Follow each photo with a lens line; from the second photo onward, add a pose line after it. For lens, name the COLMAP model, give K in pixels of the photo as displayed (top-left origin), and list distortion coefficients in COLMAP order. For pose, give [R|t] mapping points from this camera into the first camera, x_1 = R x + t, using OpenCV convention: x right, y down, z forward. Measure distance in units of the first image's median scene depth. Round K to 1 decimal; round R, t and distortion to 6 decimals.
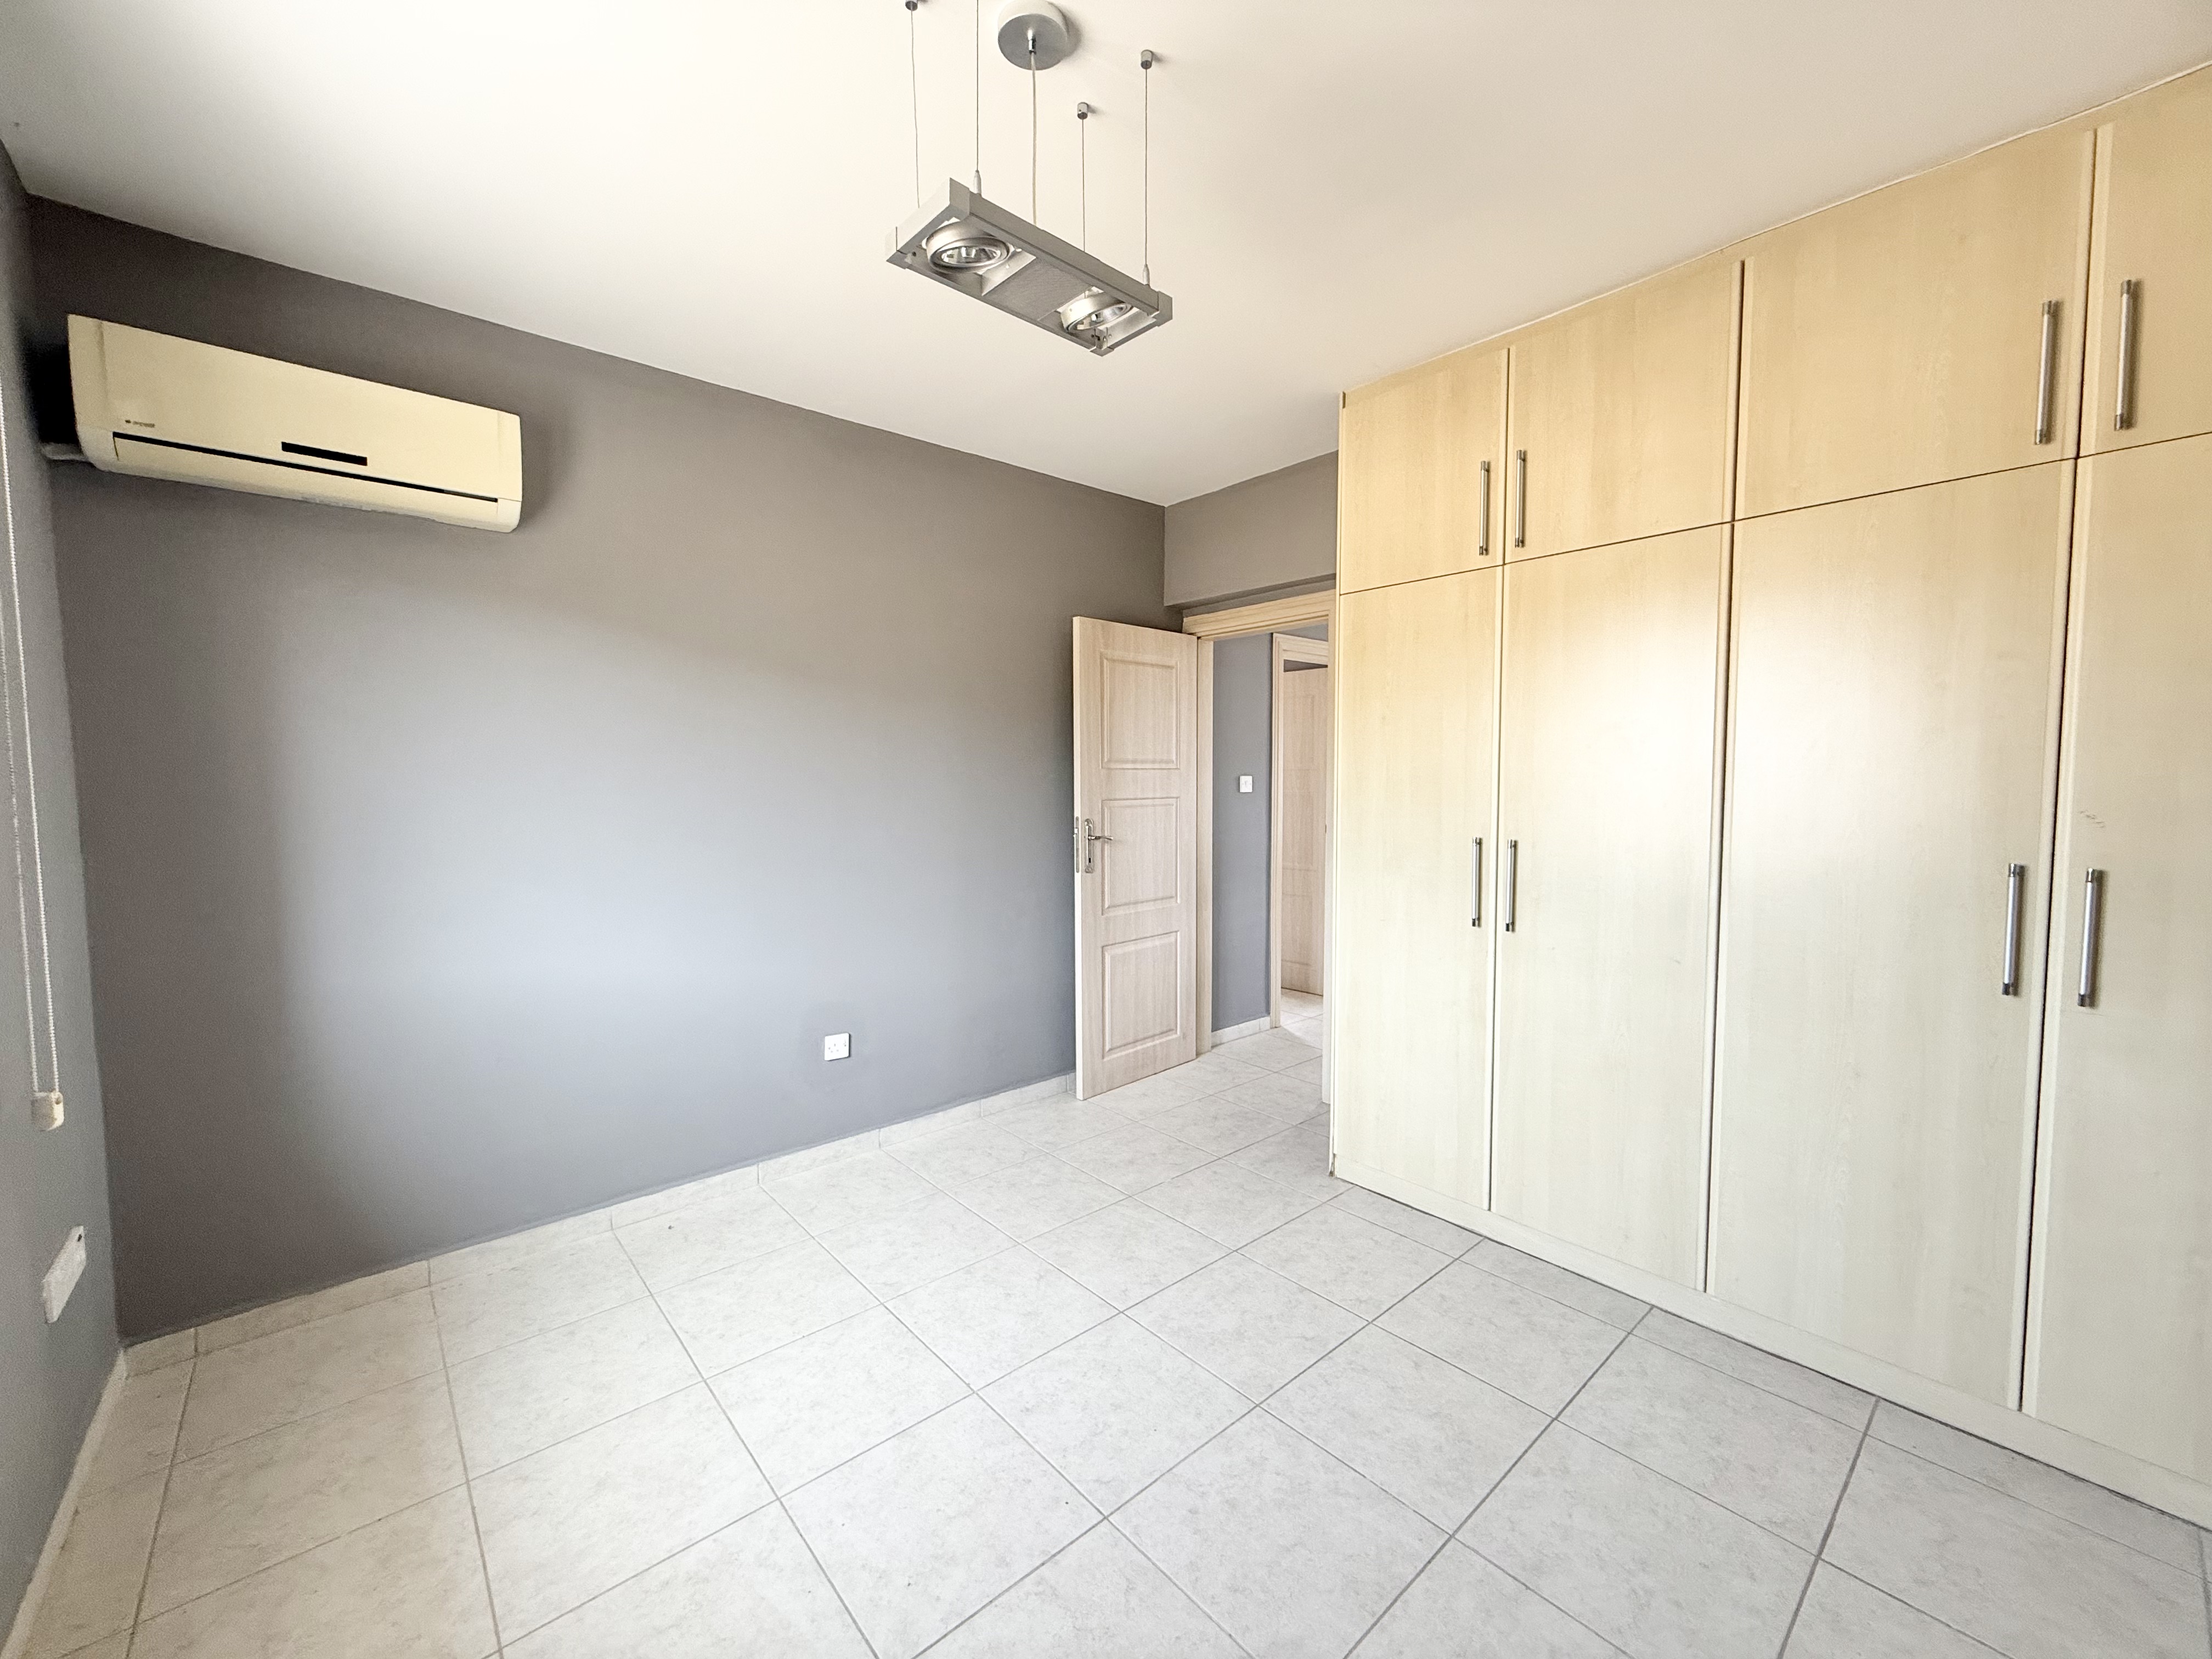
lens RADIAL K [[885.8, 0, 1099.8], [0, 885.8, 819.0], [0, 0, 1]] dist [-0.001982, 0.000170]
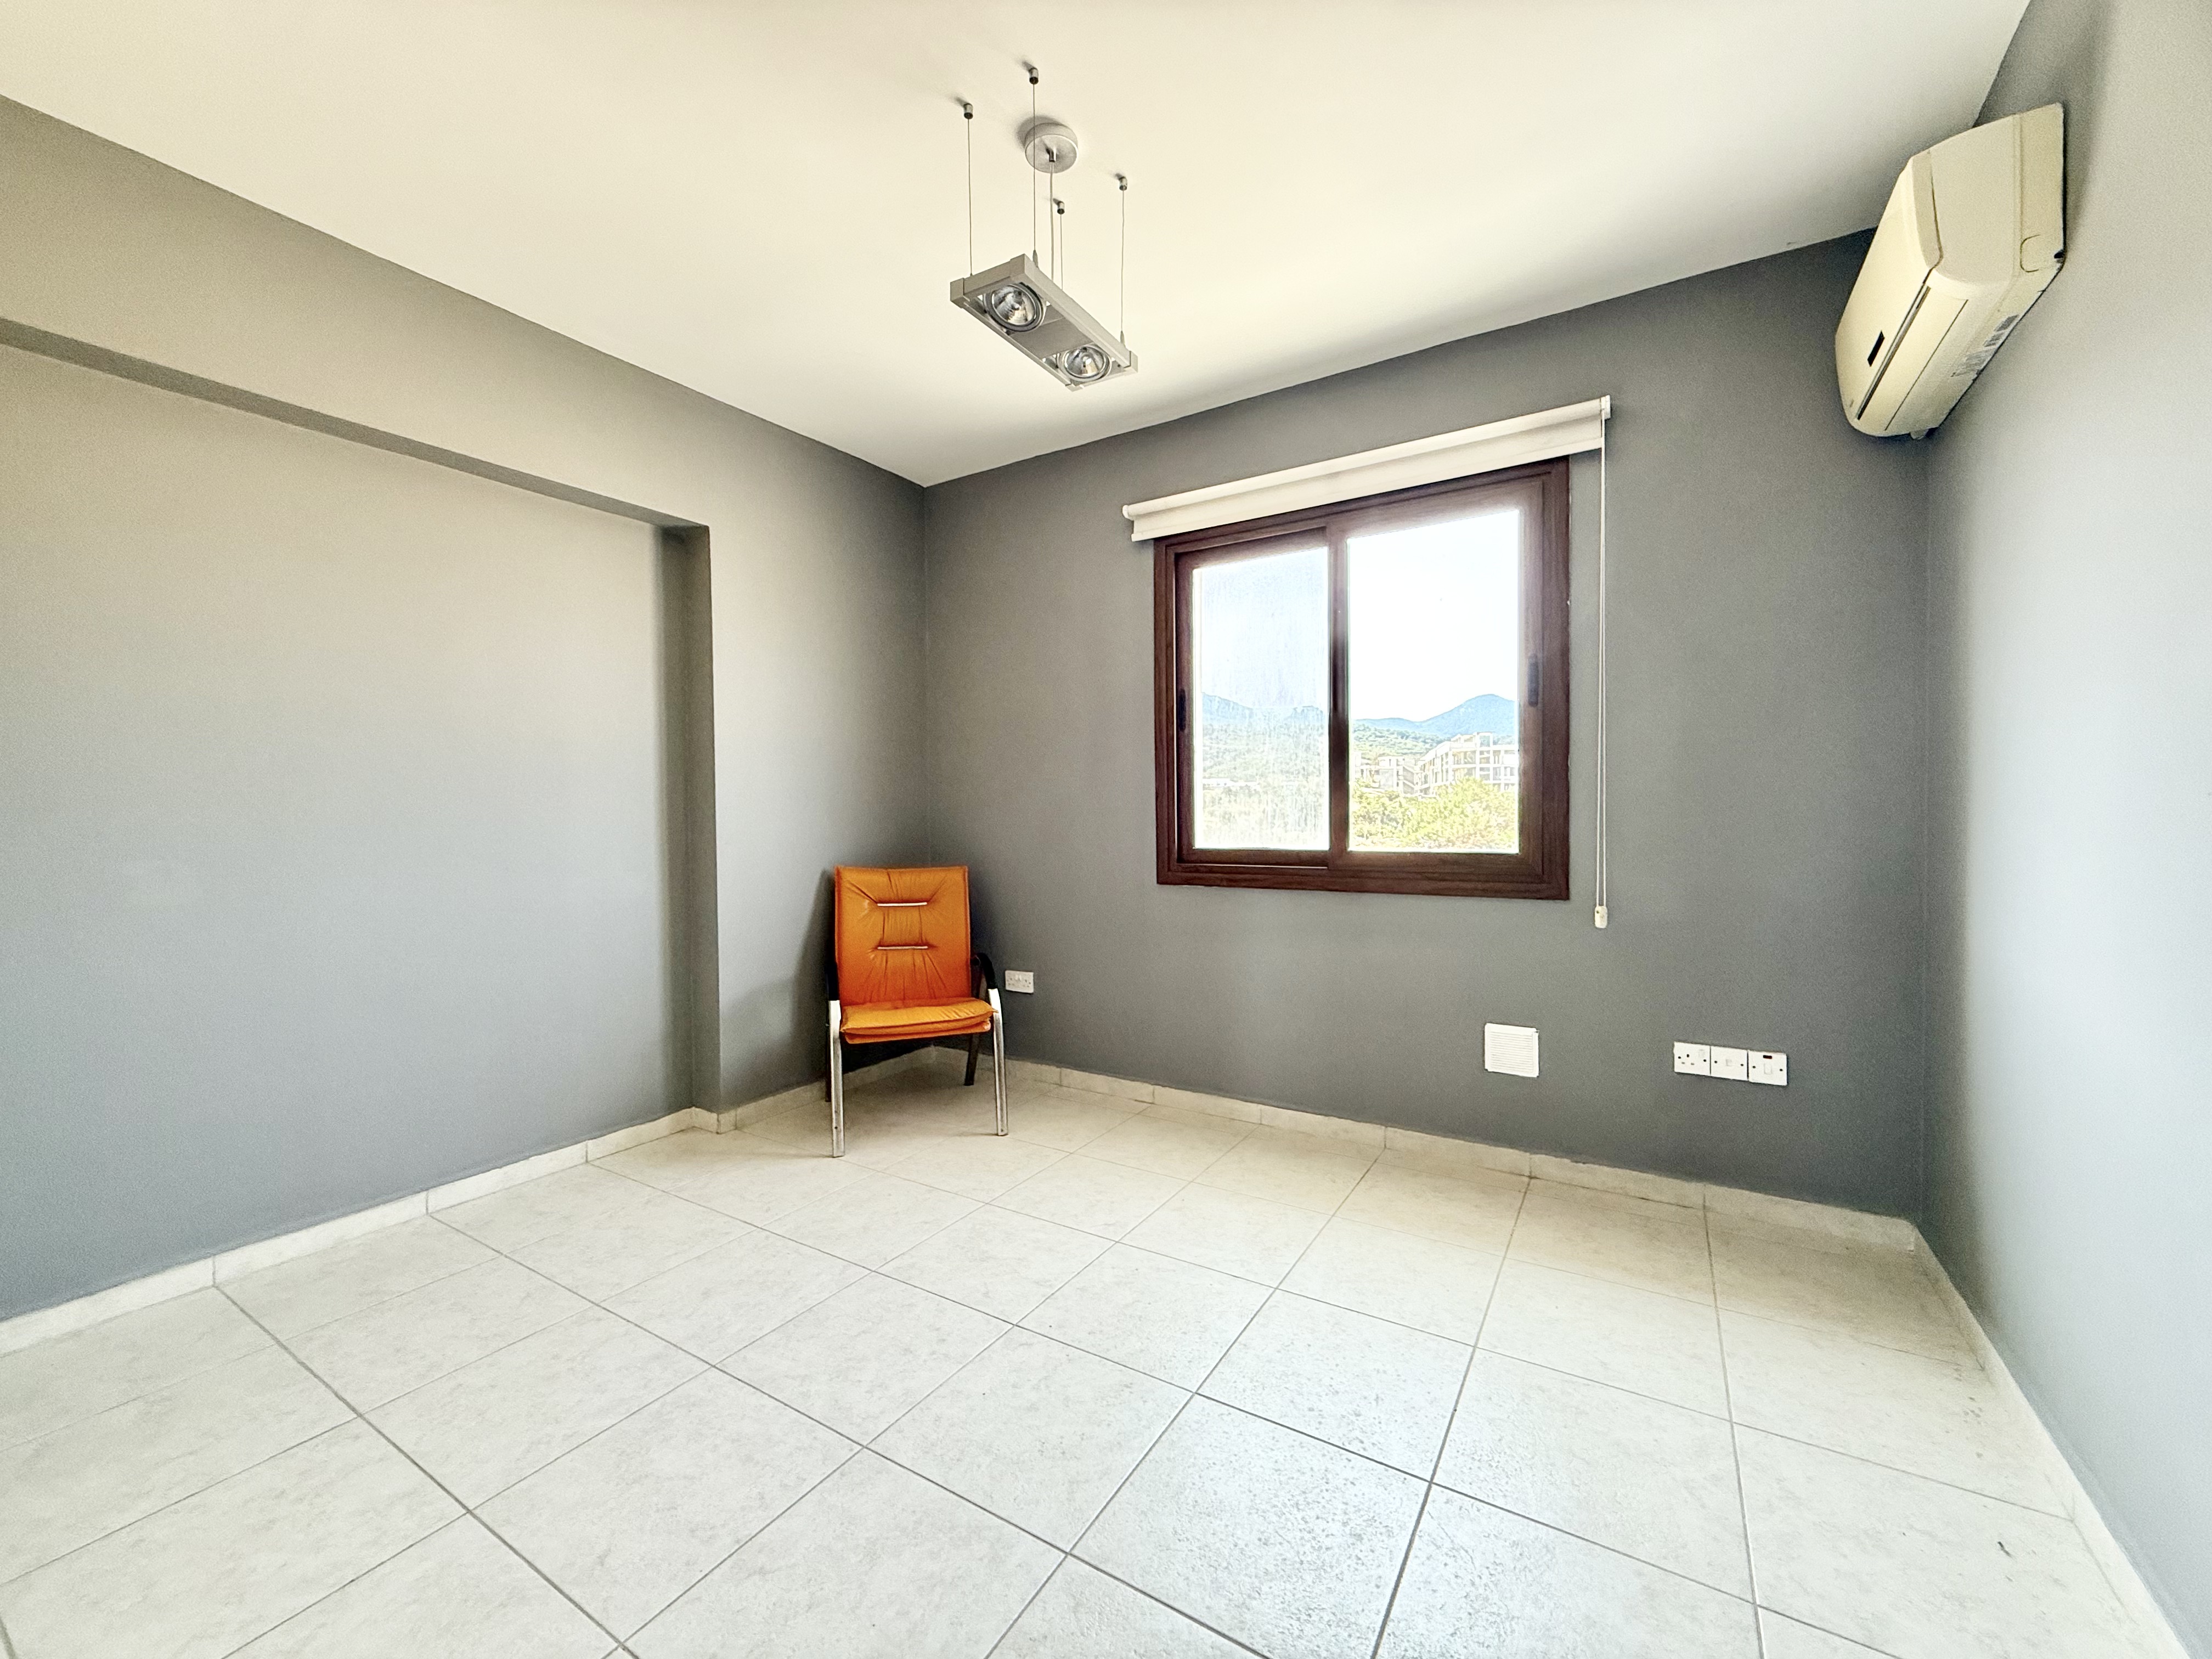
lens RADIAL K [[885.8, 0, 1113.4], [0, 885.8, 843.3], [0, 0, 1]] dist [-0.001982, 0.000170]
pose [[-0.952010, 0.025703, -0.304985, 0.200154], [-0.002760, 0.995706, 0.092531, 0.023659], [0.306054, 0.088932, -0.947851, 1.850835]]
